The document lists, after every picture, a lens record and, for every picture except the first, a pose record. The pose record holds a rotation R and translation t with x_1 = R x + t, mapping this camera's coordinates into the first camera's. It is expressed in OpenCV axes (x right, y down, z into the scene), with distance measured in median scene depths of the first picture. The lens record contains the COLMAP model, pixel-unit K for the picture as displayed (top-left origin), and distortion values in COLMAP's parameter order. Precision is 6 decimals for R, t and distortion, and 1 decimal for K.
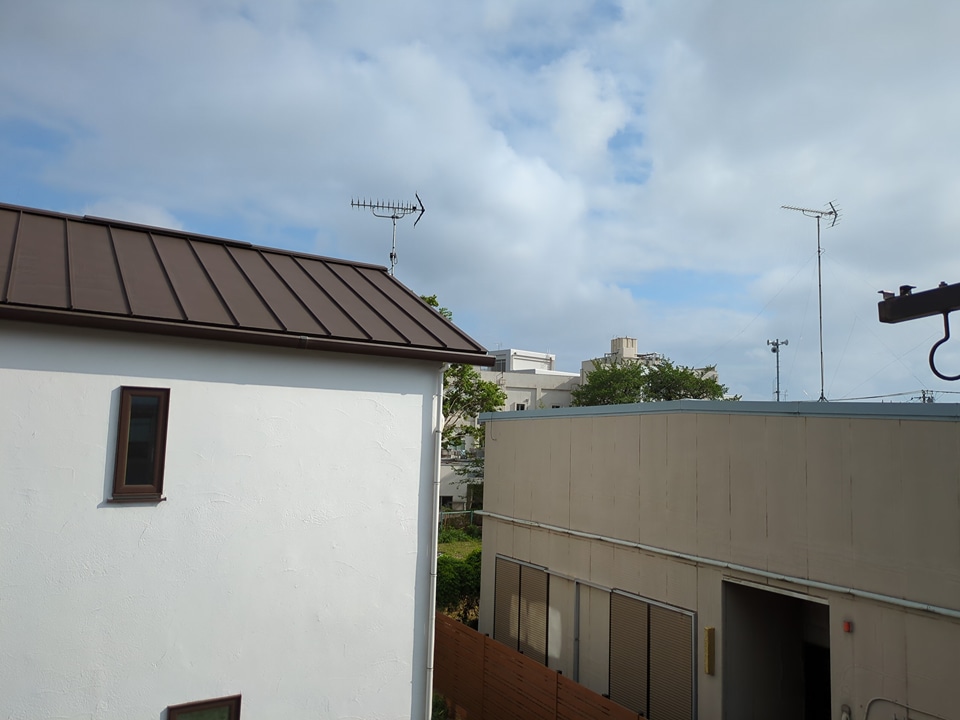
lens RADIAL K [[717.8, 0, 485.8], [0, 717.8, 358.0], [0, 0, 1]] dist [0.033397, -0.035160]
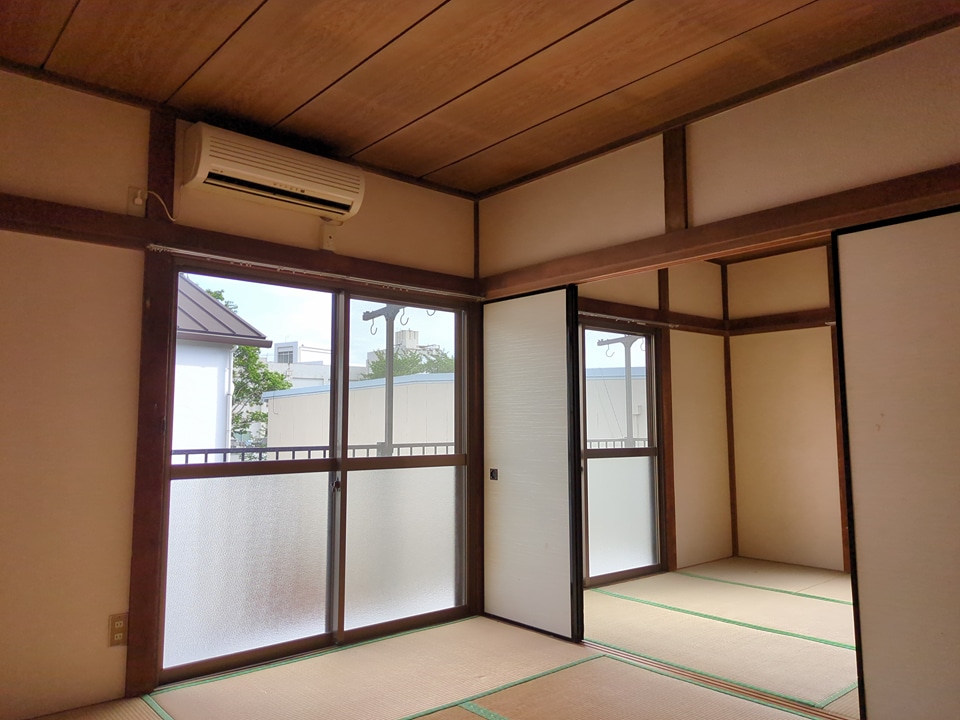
lens RADIAL K [[717.8, 0, 478.7], [0, 717.8, 351.0], [0, 0, 1]] dist [0.033397, -0.035160]
pose [[0.961857, -0.004826, 0.273512, 0.003824], [0.004810, 0.999988, 0.000731, 0.004319], [-0.273512, 0.000612, 0.961868, -0.106870]]
